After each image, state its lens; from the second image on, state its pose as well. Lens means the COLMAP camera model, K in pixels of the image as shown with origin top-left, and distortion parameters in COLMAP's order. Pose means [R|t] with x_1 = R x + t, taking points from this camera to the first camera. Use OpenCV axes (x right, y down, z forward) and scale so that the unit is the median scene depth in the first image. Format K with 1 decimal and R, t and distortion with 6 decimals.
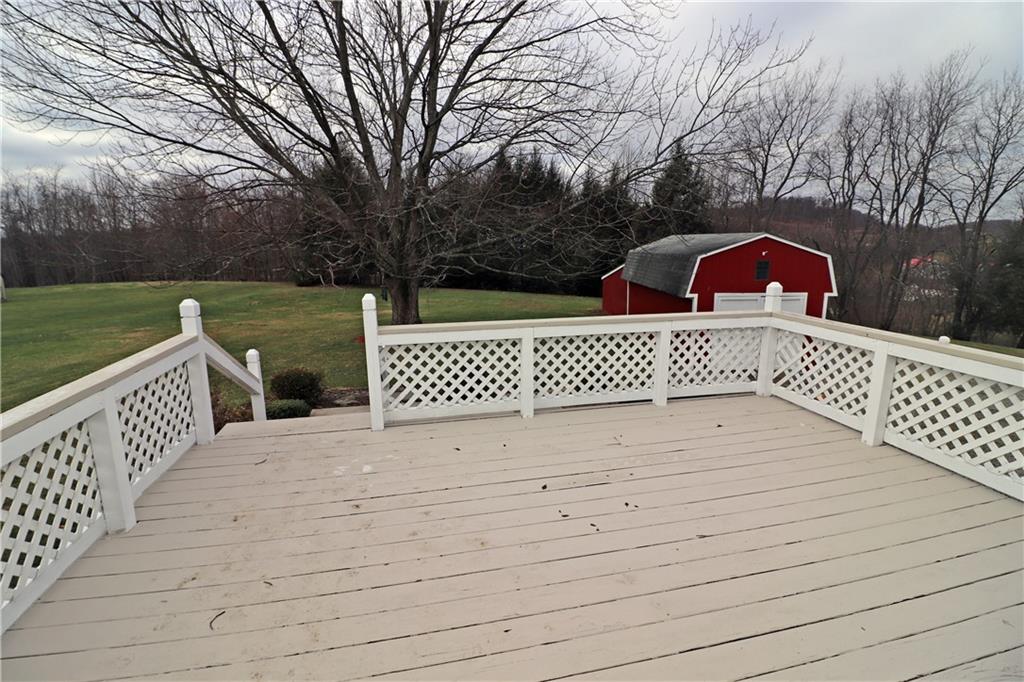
lens RADIAL K [[490.3, 0, 512.0], [0, 490.3, 329.7], [0, 0, 1]] dist [-0.001850, -0.000419]
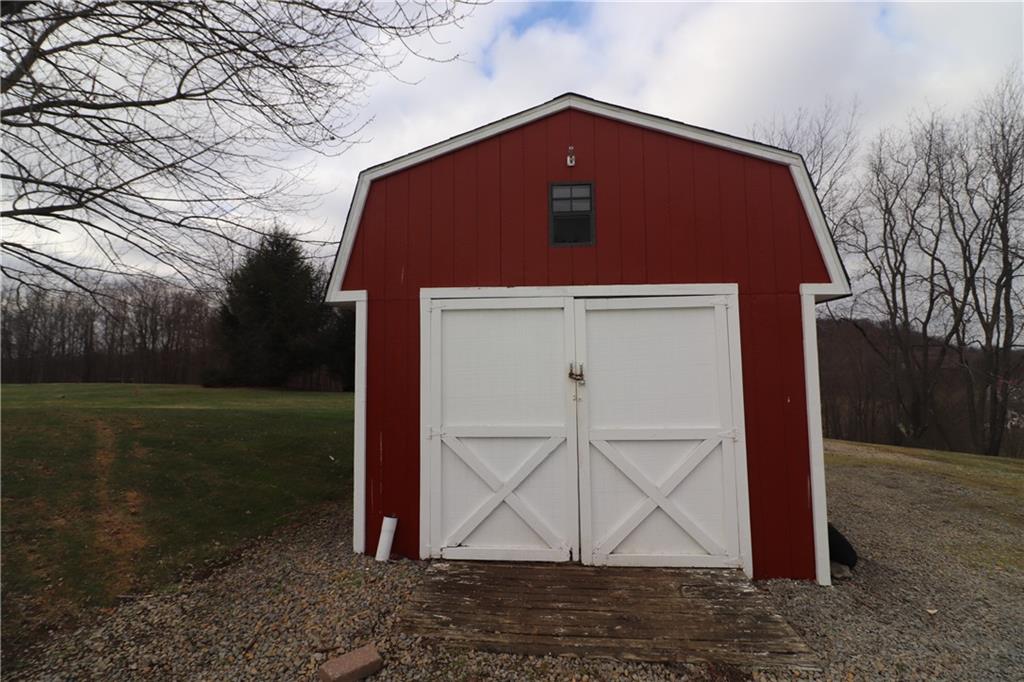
lens RADIAL K [[490.3, 0, 512.0], [0, 490.3, 329.7], [0, 0, 1]] dist [-0.001850, -0.000419]
pose [[0.995418, -0.007717, -0.095305, 0.184778], [-0.016084, 0.969020, -0.246458, 0.009270], [0.094254, 0.246861, 0.964456, 0.265165]]
